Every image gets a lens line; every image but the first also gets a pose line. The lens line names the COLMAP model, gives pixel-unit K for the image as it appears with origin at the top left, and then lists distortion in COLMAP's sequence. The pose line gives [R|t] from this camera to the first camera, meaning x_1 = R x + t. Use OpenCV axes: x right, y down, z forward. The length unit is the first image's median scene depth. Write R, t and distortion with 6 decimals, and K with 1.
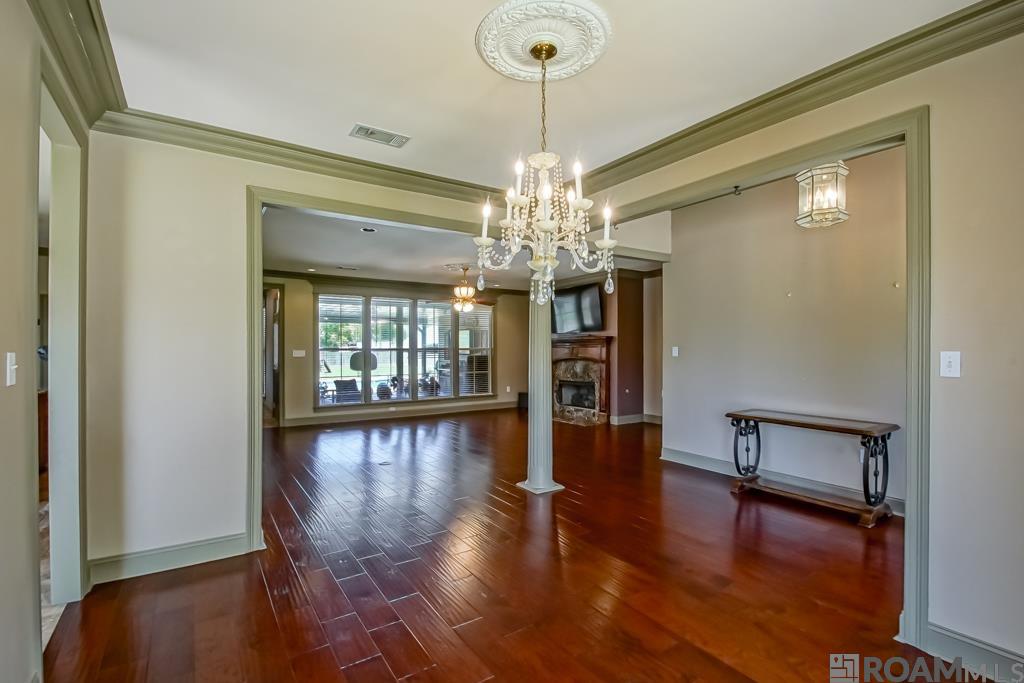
lens RADIAL K [[480.1, 0, 512.8], [0, 480.1, 347.0], [0, 0, 1]] dist [0.021588, -0.004934]
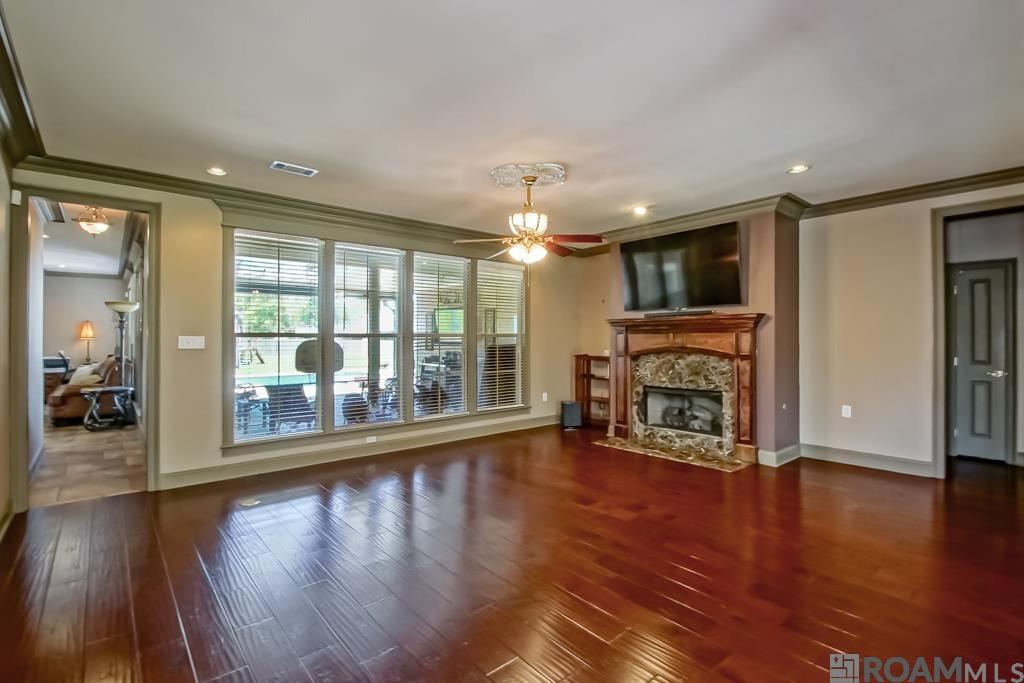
lens RADIAL K [[480.1, 0, 501.8], [0, 480.1, 326.8], [0, 0, 1]] dist [0.021588, -0.004934]
pose [[0.995562, 0.003284, 0.094049, -0.151073], [-0.001824, 0.999877, -0.015596, 0.003649], [-0.094088, 0.015355, 0.995445, 0.418238]]
